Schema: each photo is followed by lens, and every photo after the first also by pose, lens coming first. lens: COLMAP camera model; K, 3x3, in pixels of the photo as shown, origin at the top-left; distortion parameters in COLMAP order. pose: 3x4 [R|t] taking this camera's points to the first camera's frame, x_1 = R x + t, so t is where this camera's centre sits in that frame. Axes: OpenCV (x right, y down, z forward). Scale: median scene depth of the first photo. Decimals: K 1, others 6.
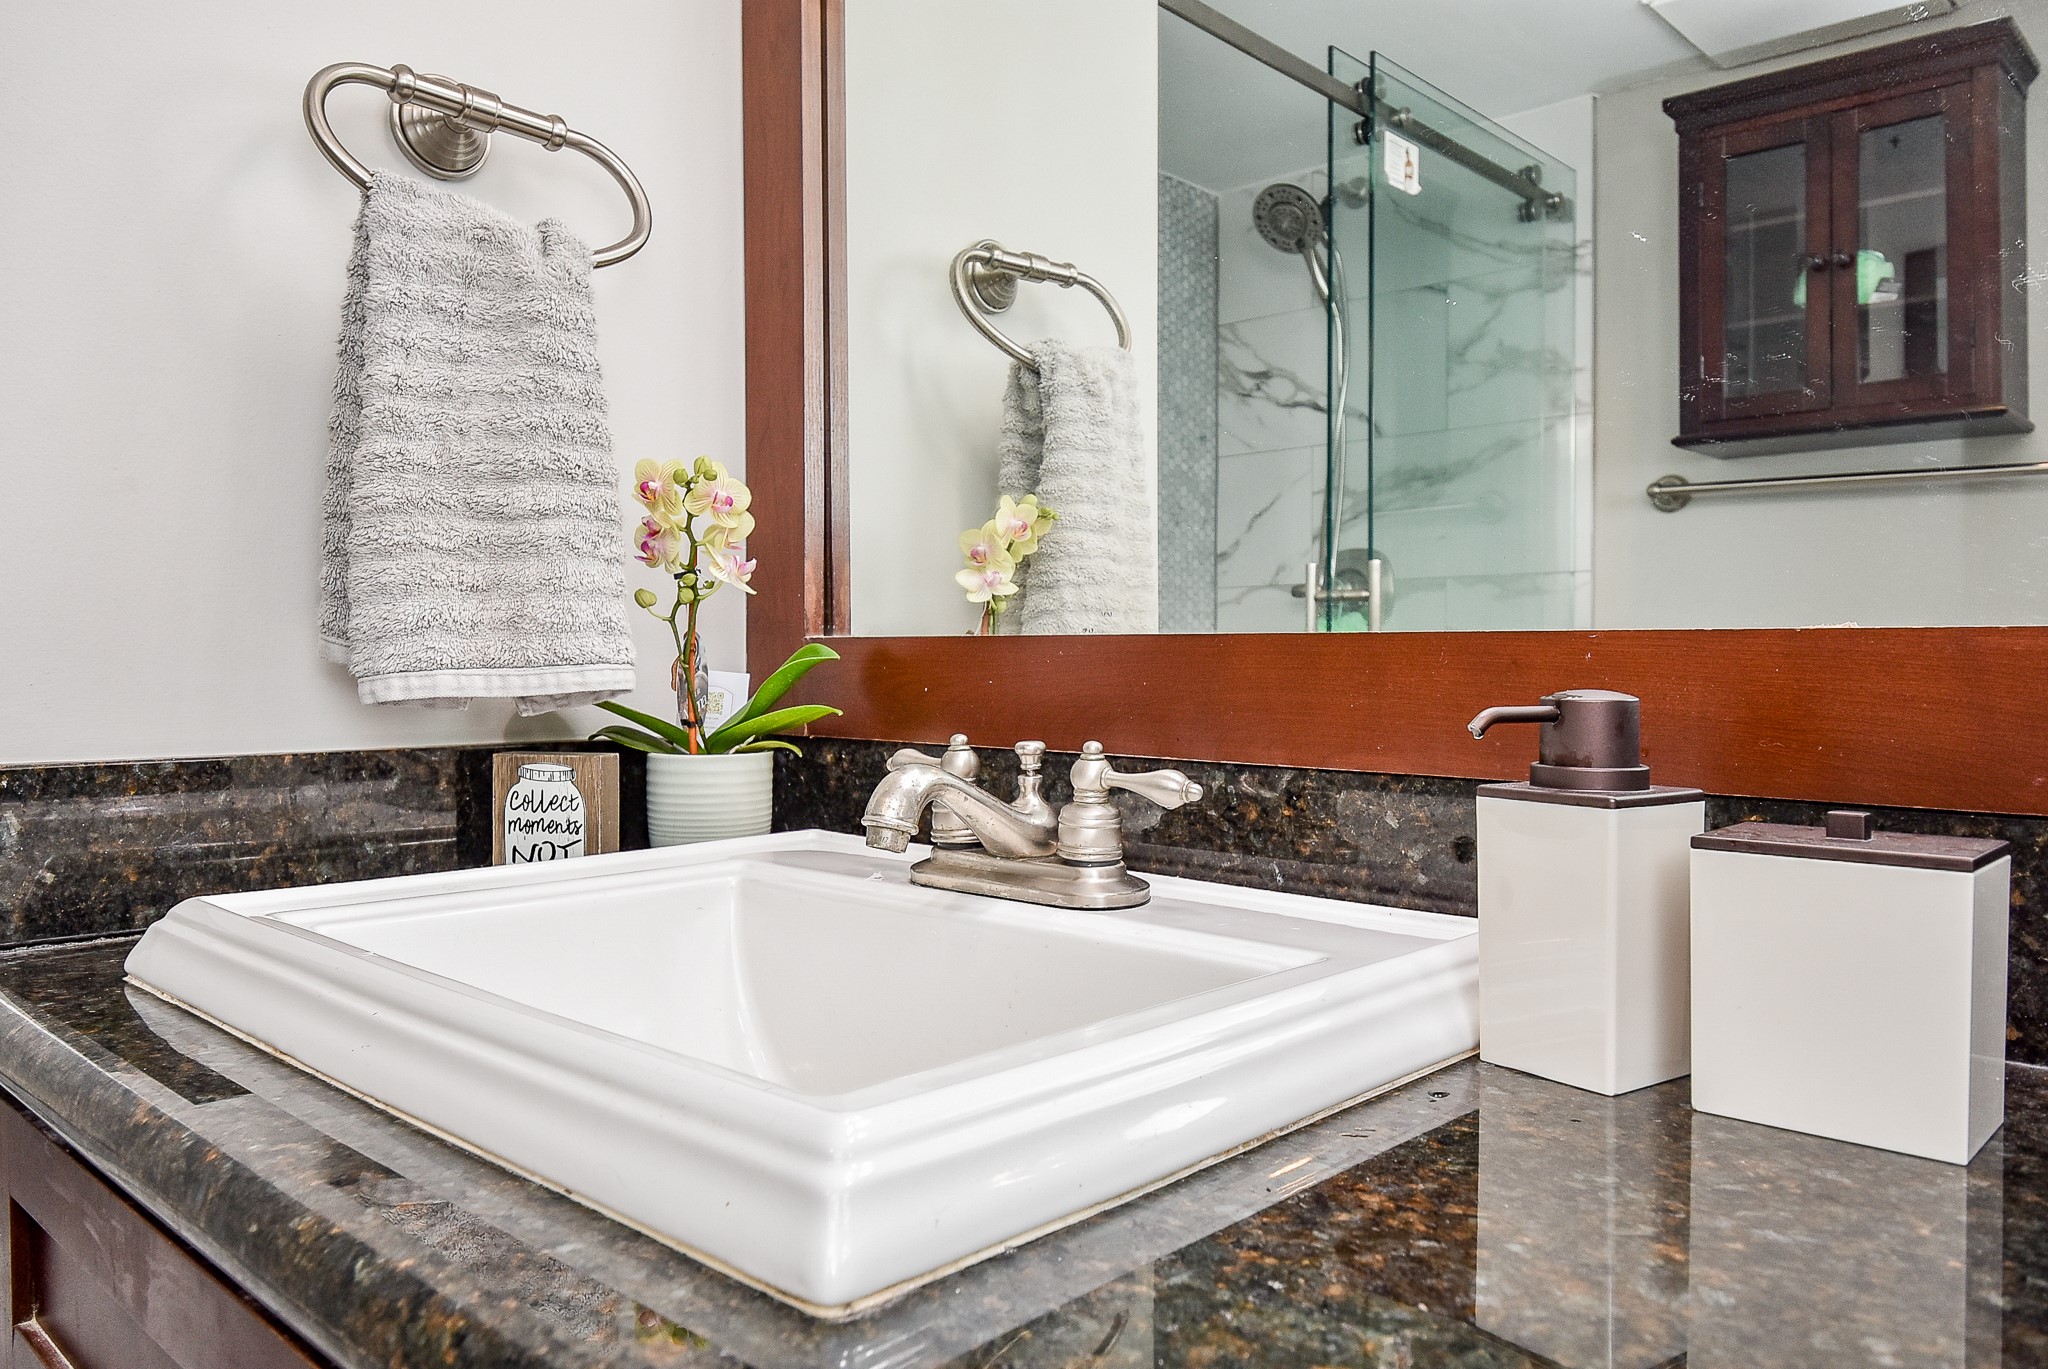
lens RADIAL K [[1493.9, 0, 1024.0], [0, 1493.9, 684.5], [0, 0, 1]] dist [-0.007378, -0.003969]
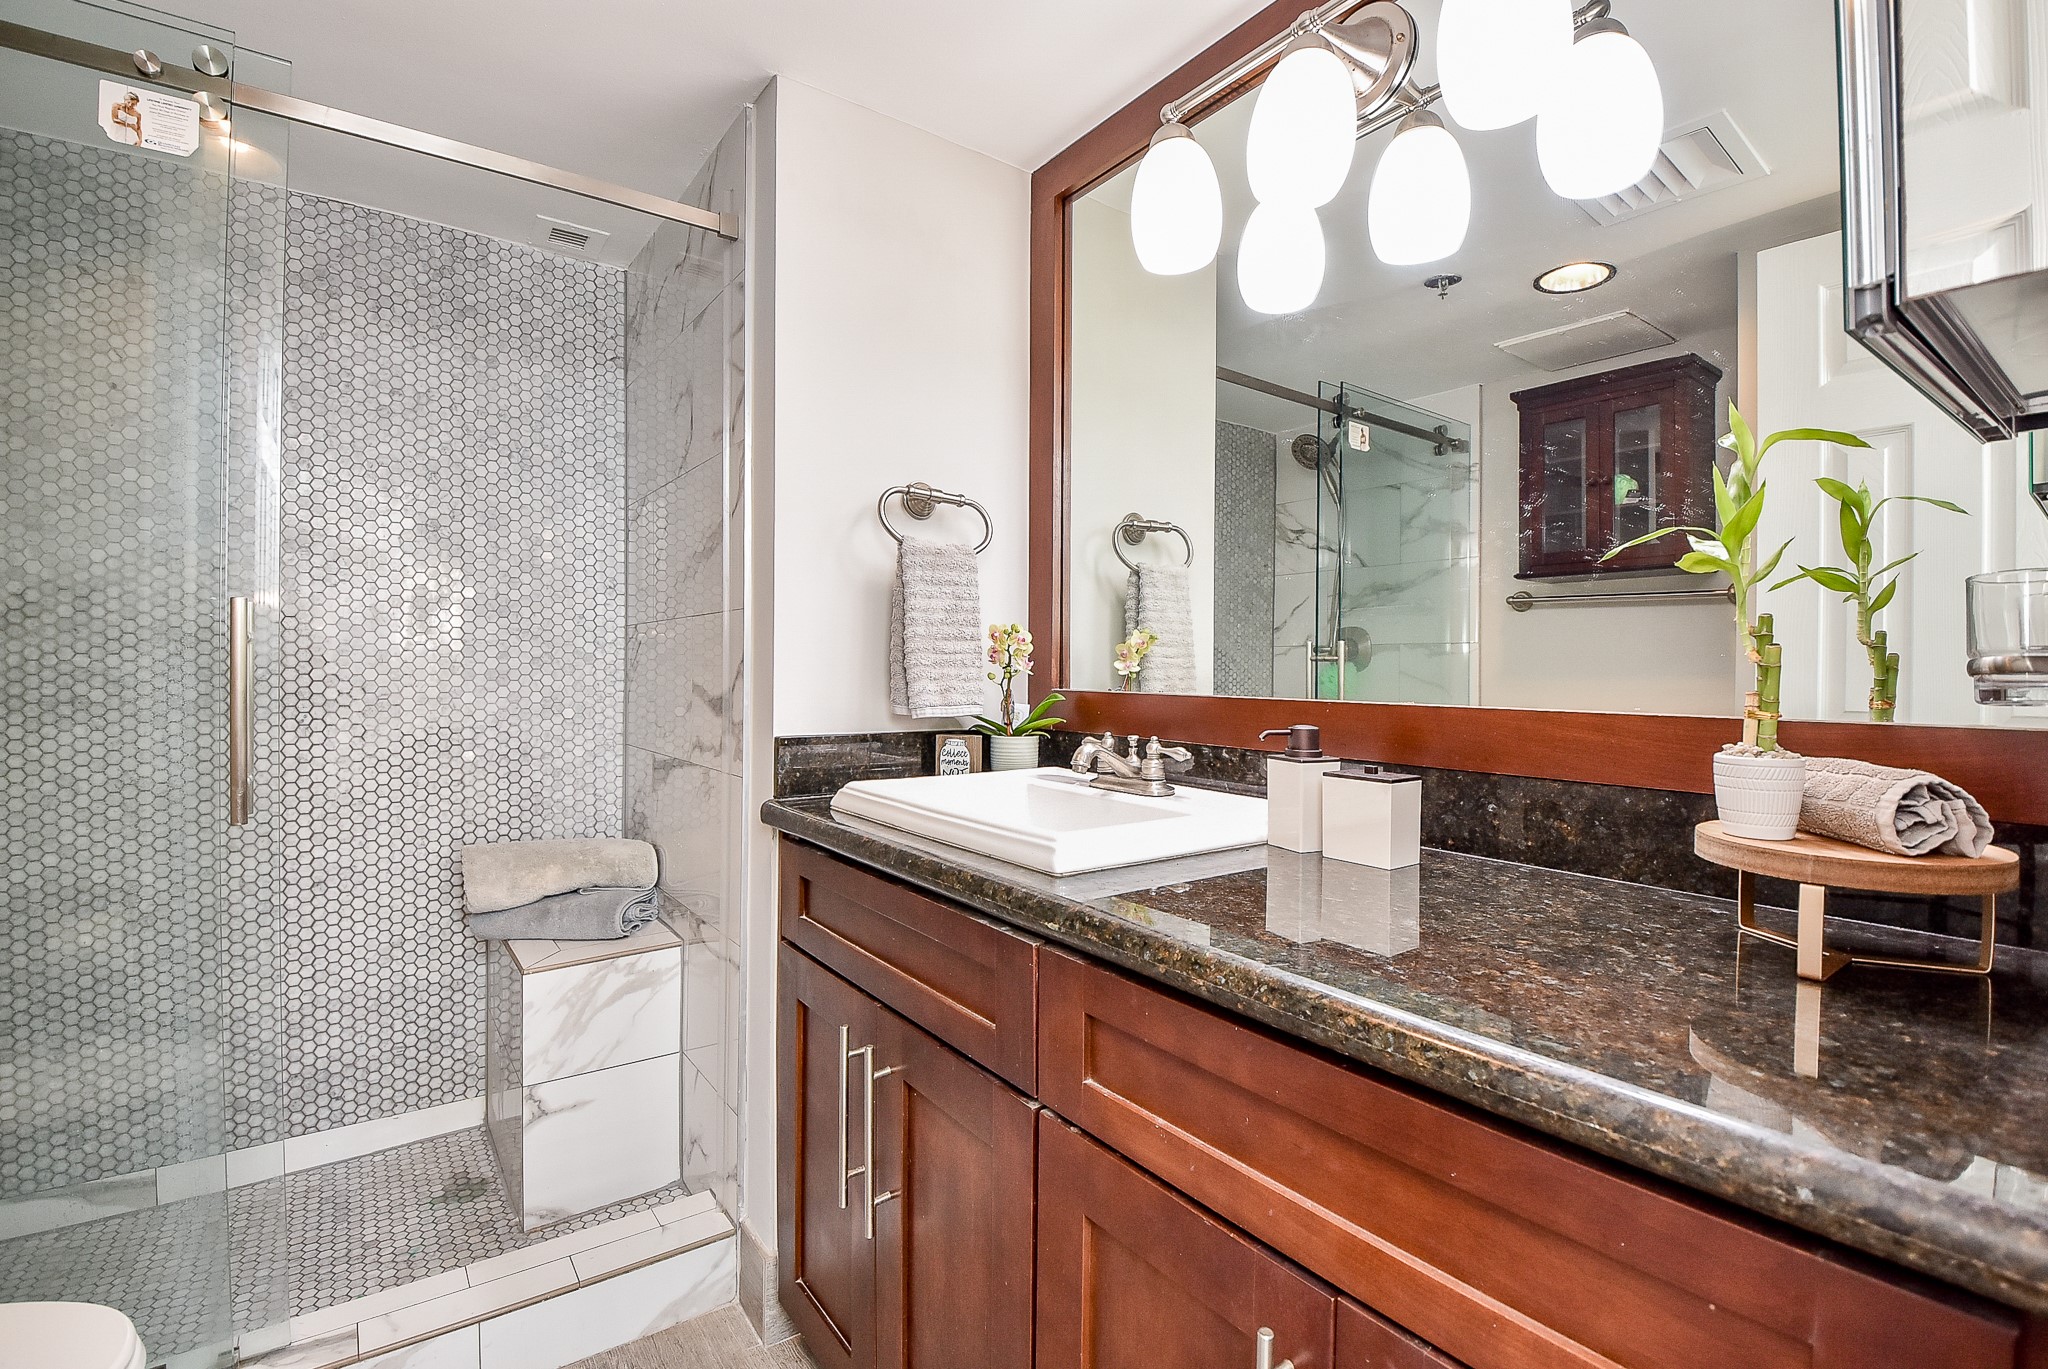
lens RADIAL K [[921.9, 0, 1024.0], [0, 921.9, 684.5], [0, 0, 1]] dist [0.014157, -0.035113]
pose [[0.984663, 0.012109, -0.174045, 0.085863], [-0.012763, 0.999915, -0.002640, -0.041389], [0.173998, 0.004821, 0.984734, -0.597444]]
